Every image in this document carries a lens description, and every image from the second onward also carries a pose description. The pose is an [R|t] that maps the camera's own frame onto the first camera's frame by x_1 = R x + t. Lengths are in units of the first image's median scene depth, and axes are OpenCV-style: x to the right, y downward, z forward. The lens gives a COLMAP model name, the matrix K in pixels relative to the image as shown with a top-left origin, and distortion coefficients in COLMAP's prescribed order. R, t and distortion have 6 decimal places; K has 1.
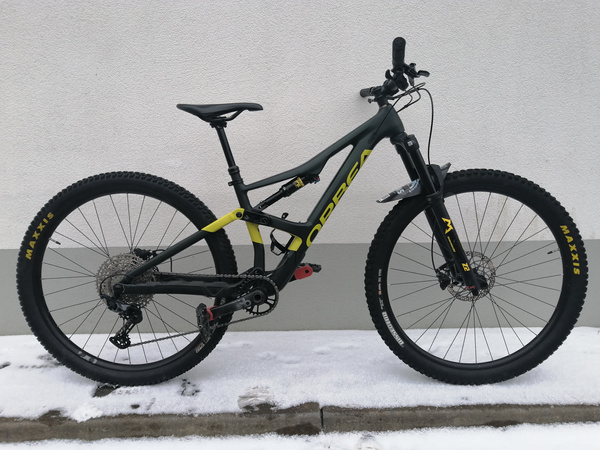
lens RADIAL K [[468.4, 0, 303.6], [0, 468.4, 223.5], [0, 0, 1]] dist [-0.021739, 0.054987]
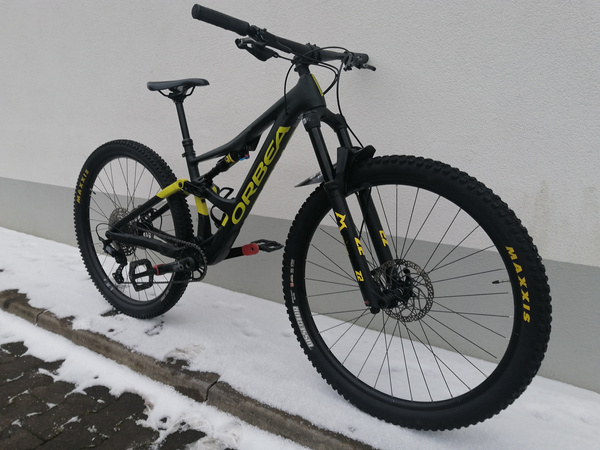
lens RADIAL K [[468.4, 0, 299.3], [0, 468.4, 223.6], [0, 0, 1]] dist [-0.021739, 0.054987]
pose [[0.814302, 0.143807, -0.562345, 0.678634], [-0.098687, 0.989018, 0.110016, -0.073056], [0.571991, -0.034090, 0.819551, 0.266260]]
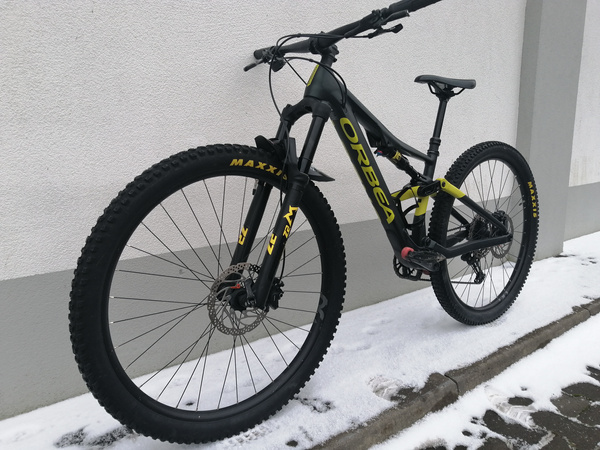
lens RADIAL K [[468.4, 0, 306.9], [0, 468.4, 222.9], [0, 0, 1]] dist [-0.021739, 0.054987]
pose [[0.811832, -0.107401, 0.573928, -0.723336], [0.105750, 0.993727, 0.036374, -0.004019], [-0.574235, 0.031164, 0.818097, 0.317458]]
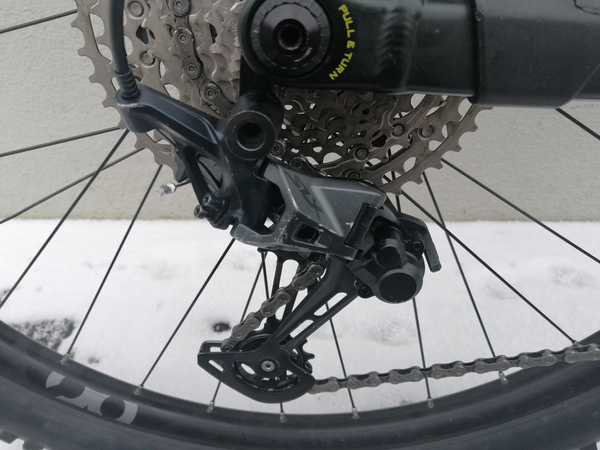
lens RADIAL K [[468.4, 0, 300.1], [0, 468.4, 226.4], [0, 0, 1]] dist [-0.021739, 0.054987]
pose [[0.998733, 0.042065, -0.027620, -0.374307], [-0.029421, 0.933379, 0.357684, 0.134991], [0.040826, -0.356418, 0.933434, 0.851972]]
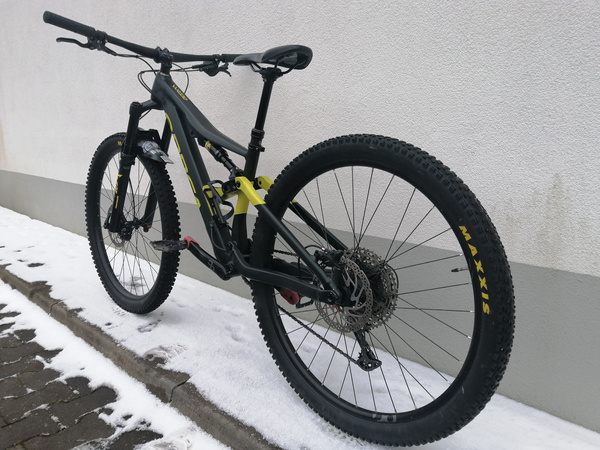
lens RADIAL K [[468.4, 0, 302.8], [0, 468.4, 223.3], [0, 0, 1]] dist [-0.021739, 0.054987]
pose [[0.694191, 0.139801, -0.706084, 0.798759], [-0.131024, 0.989111, 0.067022, -0.021669], [0.707765, 0.045988, 0.704949, 0.461962]]
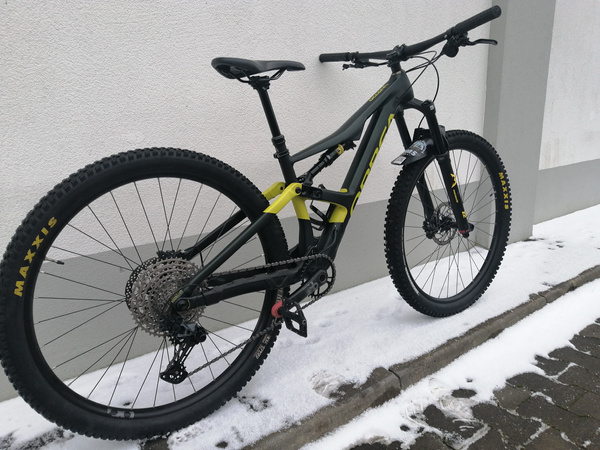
lens RADIAL K [[468.4, 0, 308.3], [0, 468.4, 223.1], [0, 0, 1]] dist [-0.021739, 0.054987]
pose [[0.804225, -0.144531, 0.576484, -0.619886], [0.114231, 0.989485, 0.088717, -0.032075], [-0.583244, -0.005496, 0.812278, 0.264374]]
